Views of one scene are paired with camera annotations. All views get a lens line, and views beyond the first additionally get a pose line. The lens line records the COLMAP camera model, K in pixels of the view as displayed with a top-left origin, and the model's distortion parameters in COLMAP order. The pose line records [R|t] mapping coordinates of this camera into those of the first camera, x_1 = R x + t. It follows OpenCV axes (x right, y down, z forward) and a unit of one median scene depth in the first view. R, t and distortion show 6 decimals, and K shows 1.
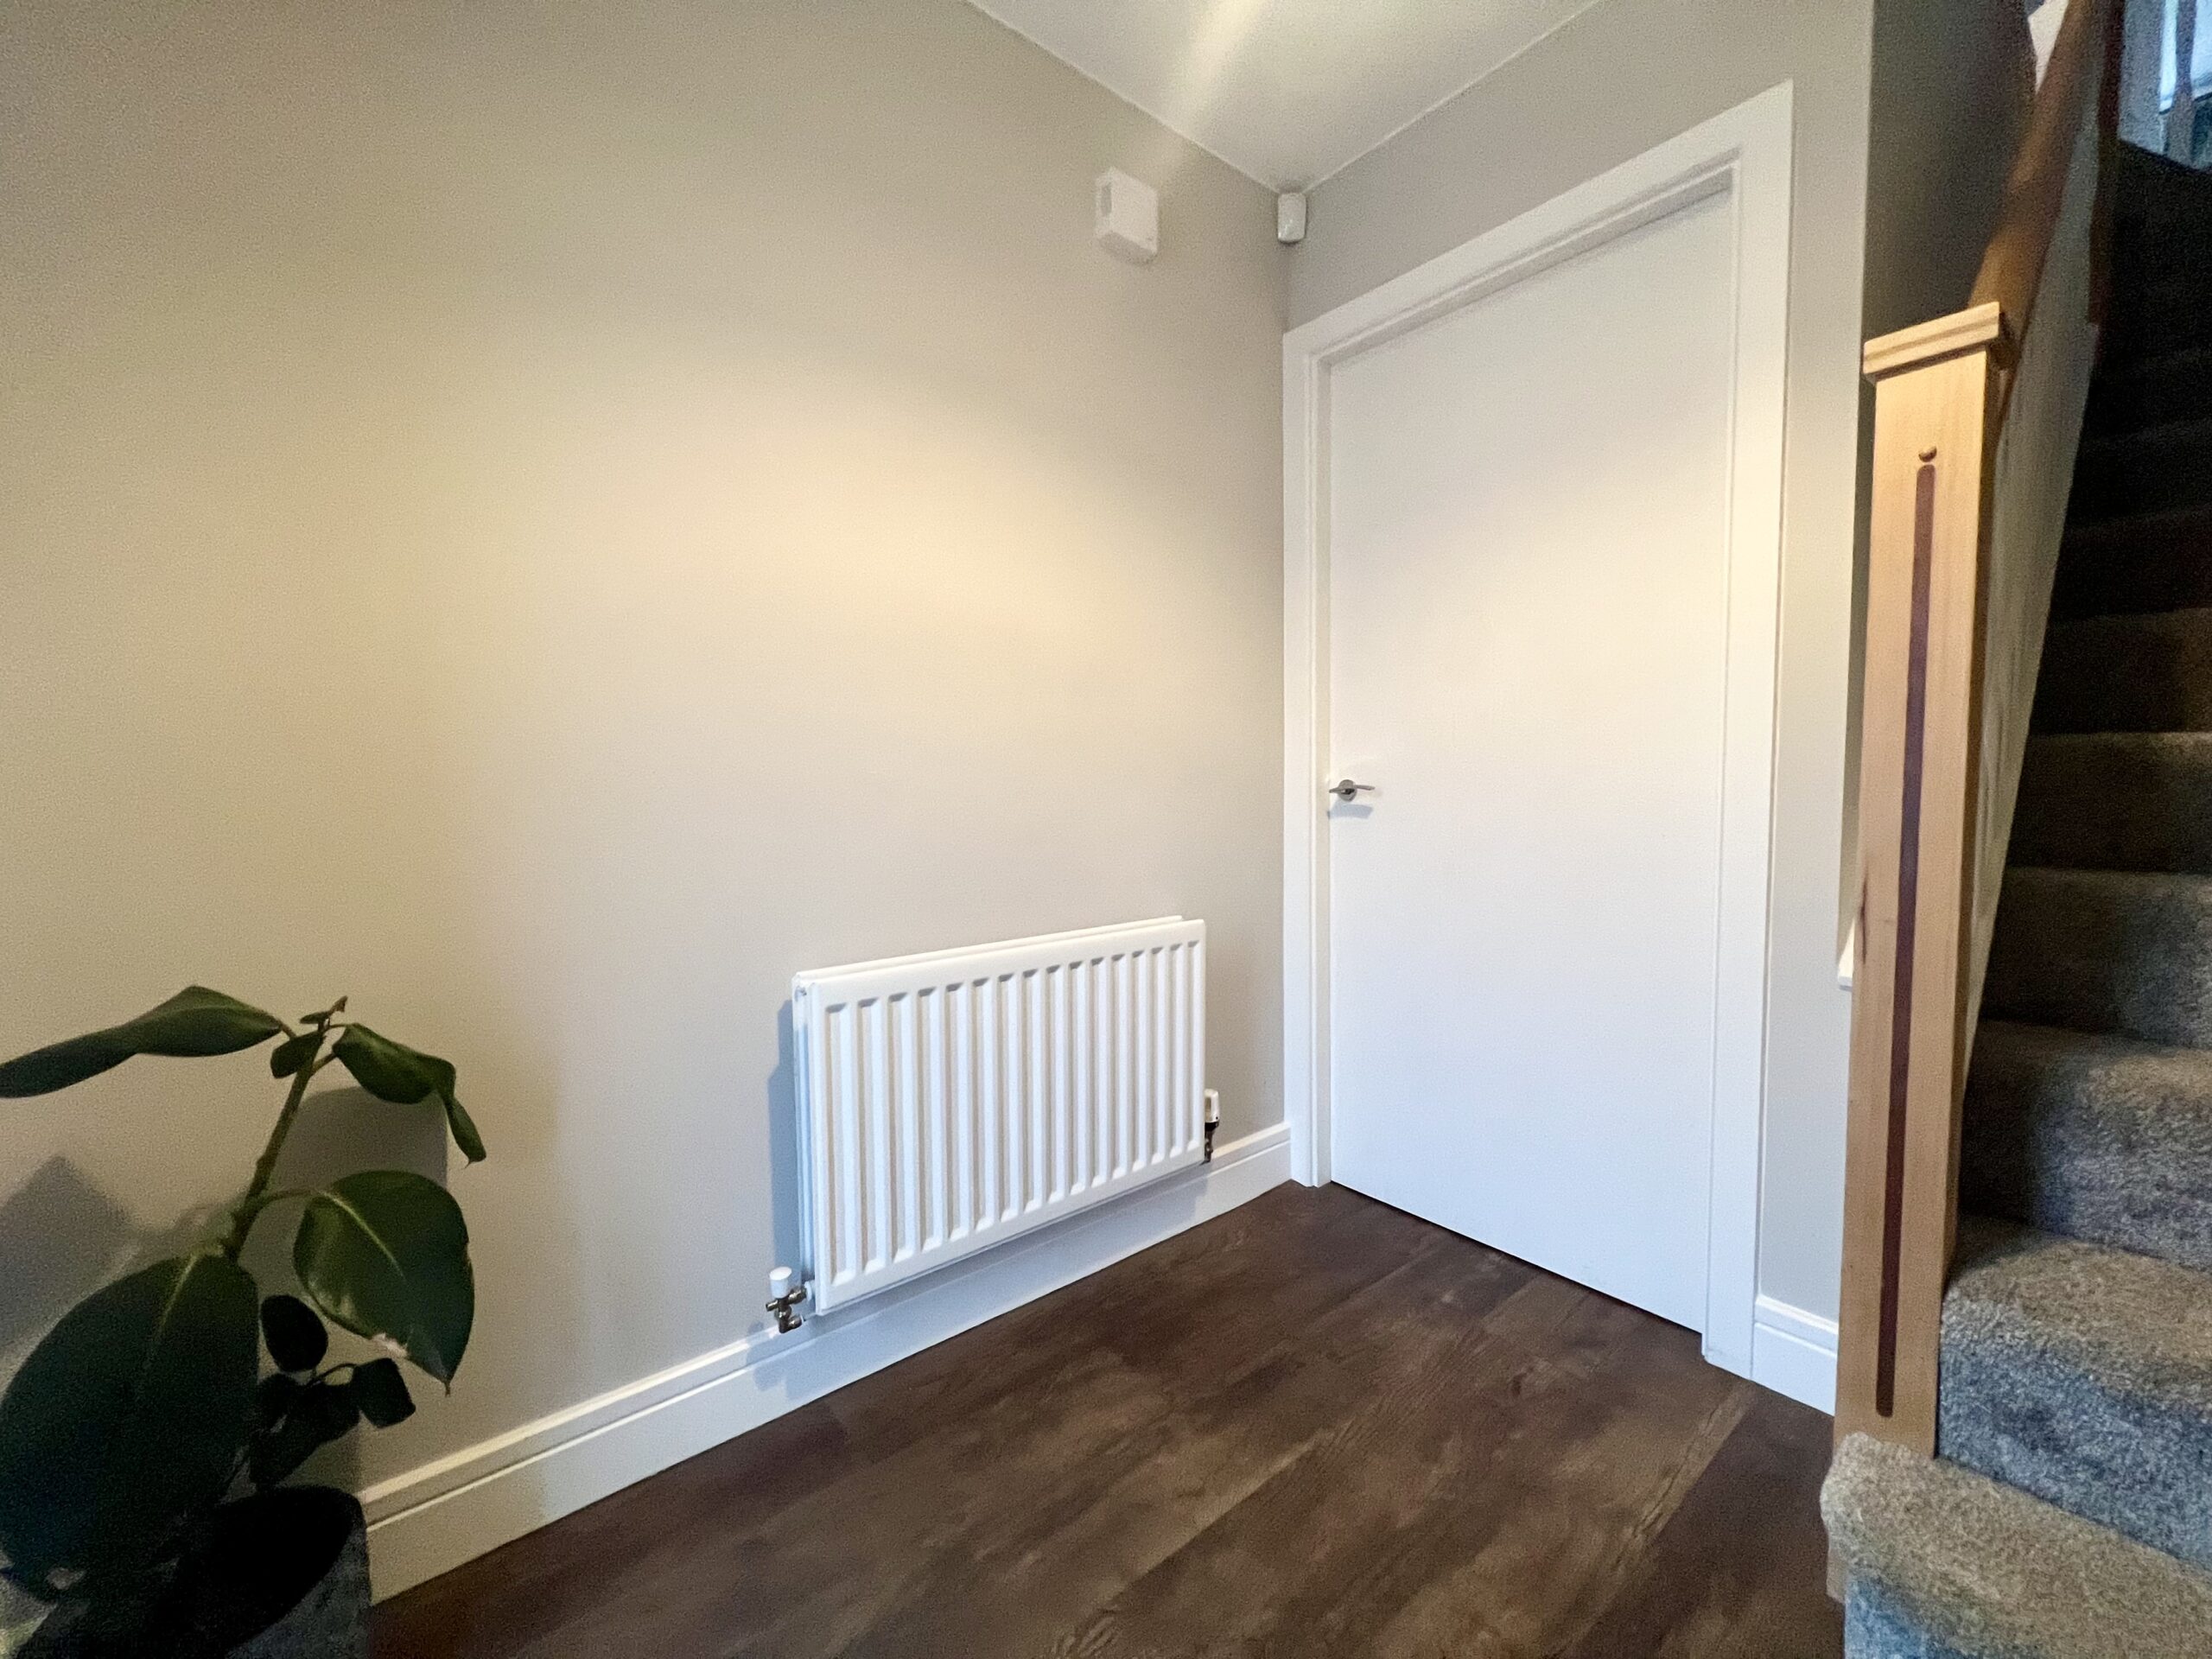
lens RADIAL K [[884.7, 0, 1106.4], [0, 884.7, 829.1], [0, 0, 1]] dist [-0.003677, 0.001272]
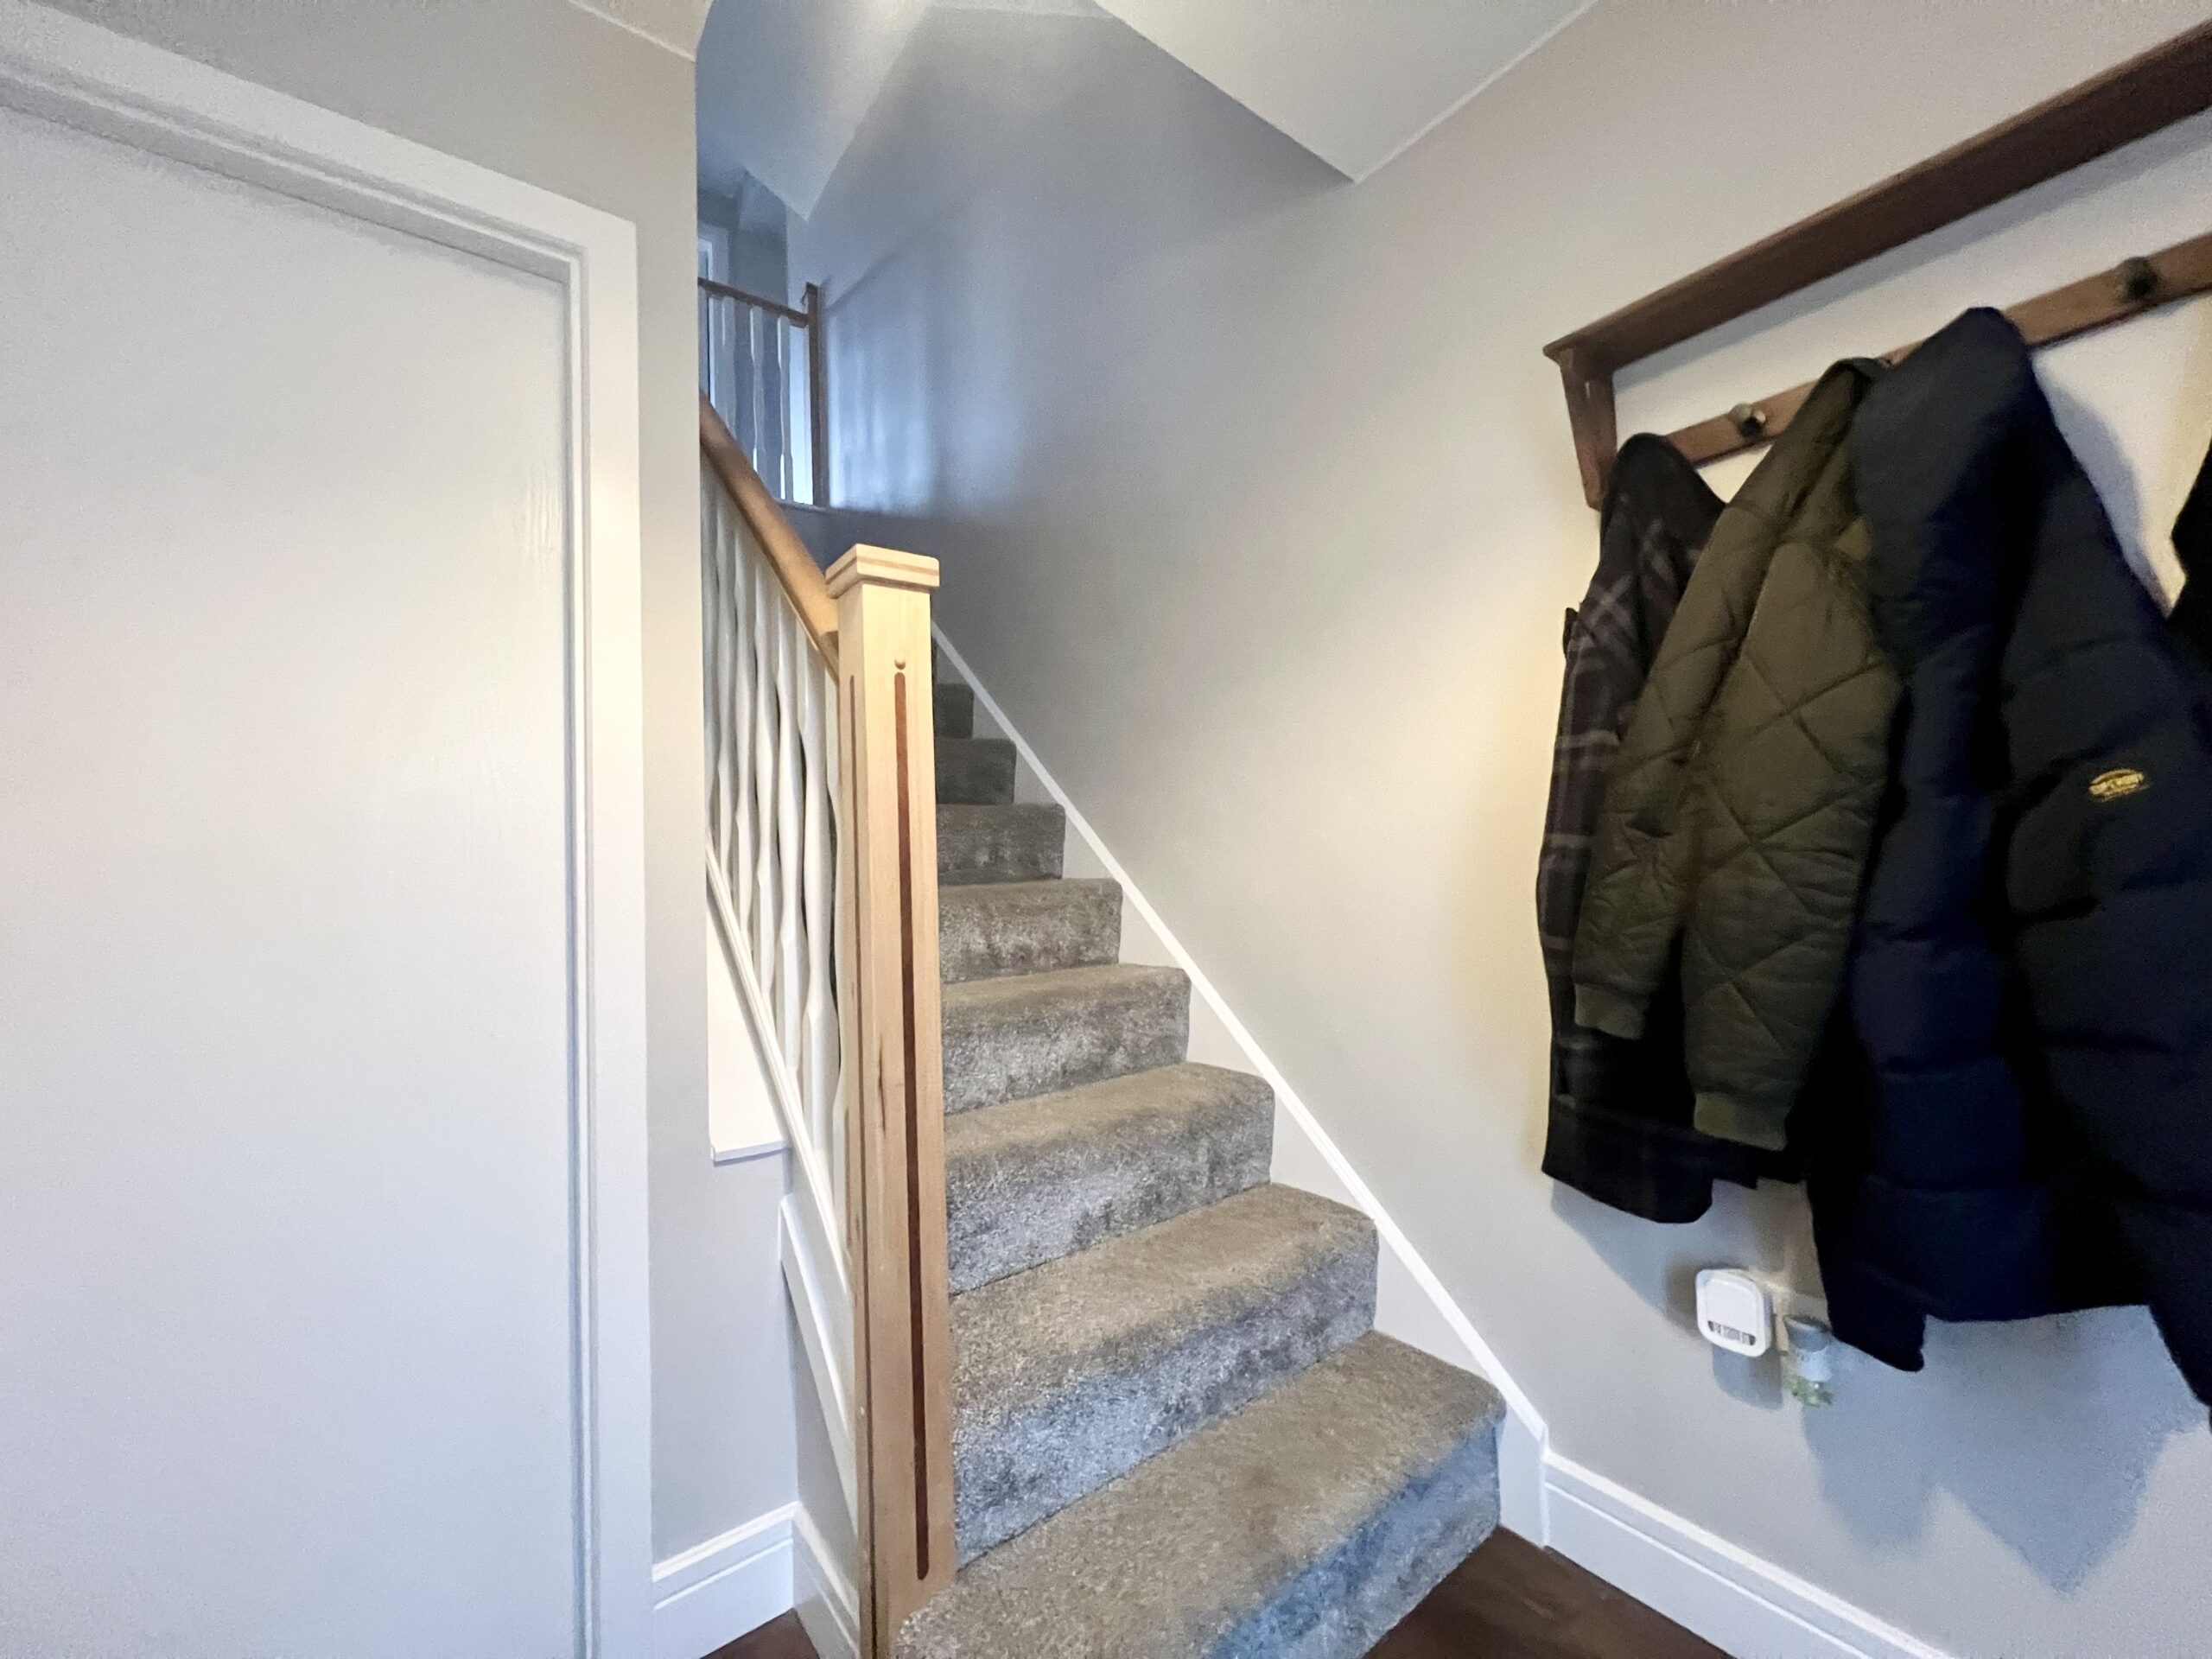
lens RADIAL K [[884.7, 0, 1108.5], [0, 884.7, 826.4], [0, 0, 1]] dist [-0.003677, 0.001272]
pose [[0.027774, 0.055587, 0.998067, -0.115380], [0.097262, 0.993565, -0.058043, -0.075809], [-0.994871, 0.098686, 0.022189, 0.446925]]
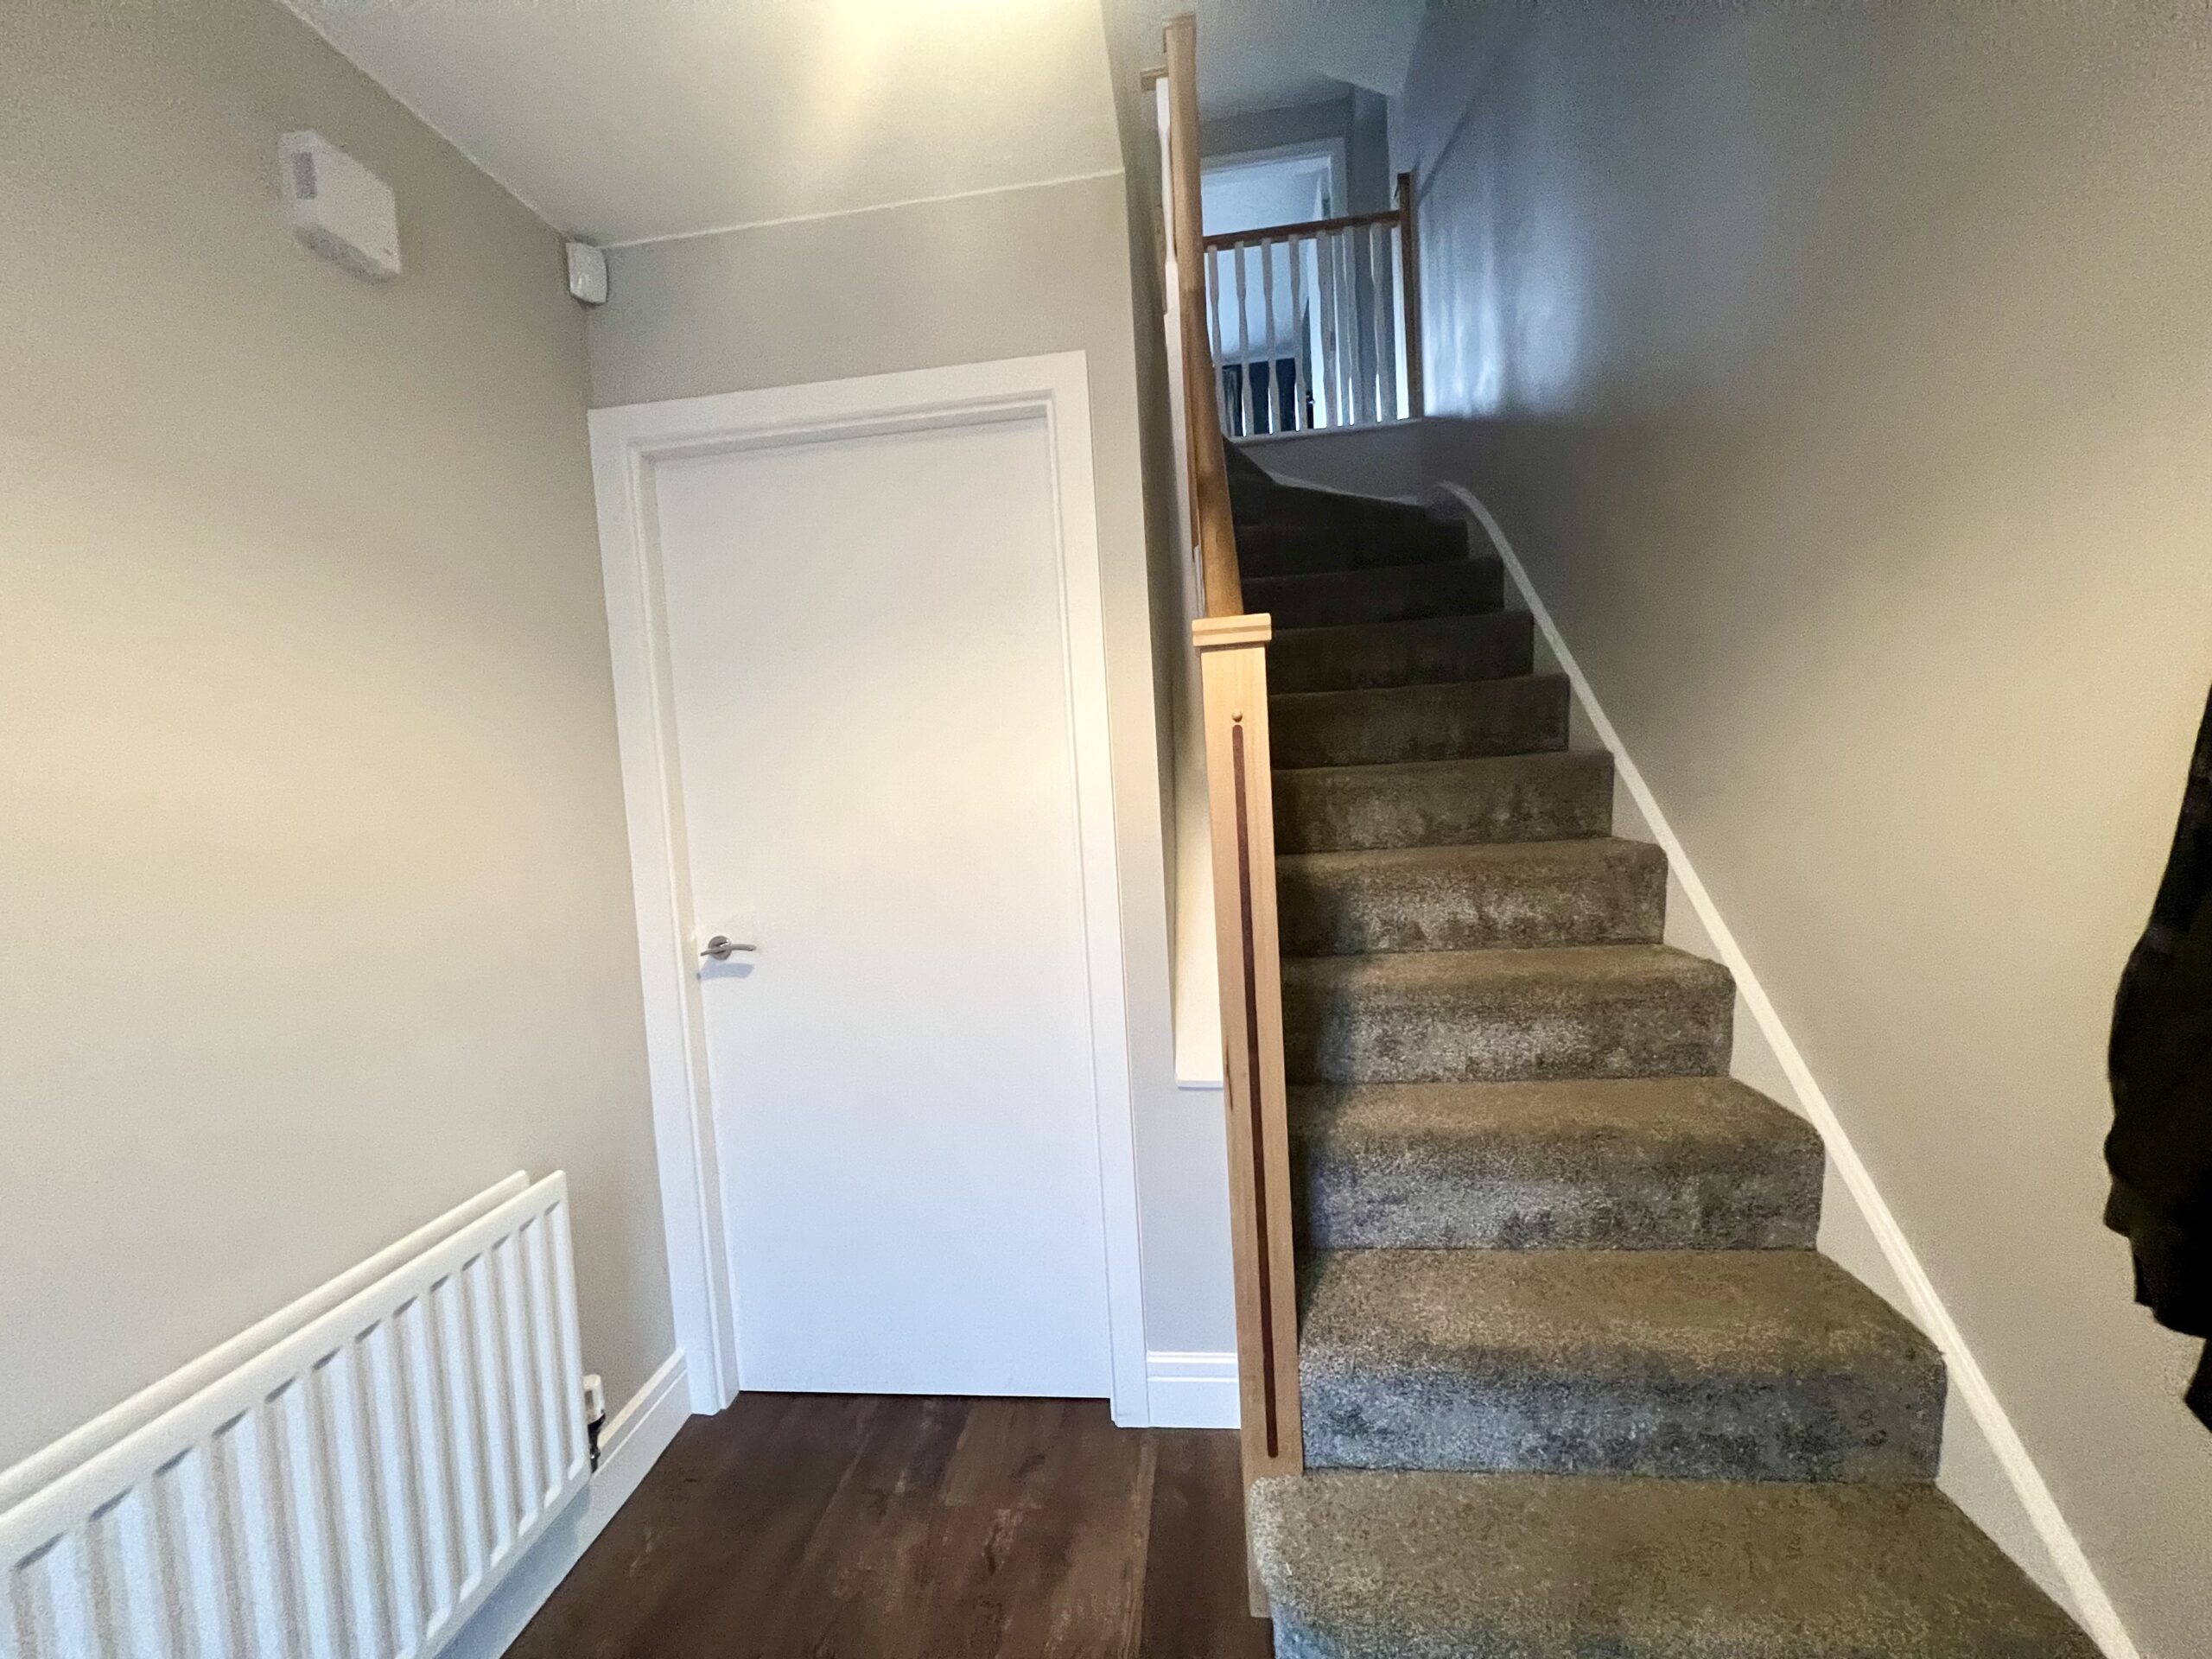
lens RADIAL K [[884.7, 0, 1103.6], [0, 884.7, 828.9], [0, 0, 1]] dist [-0.003677, 0.001272]
pose [[0.715943, -0.073402, 0.694290, -0.073482], [0.093252, 0.995601, 0.009096, -0.178785], [-0.691903, 0.058232, 0.719638, 0.131495]]
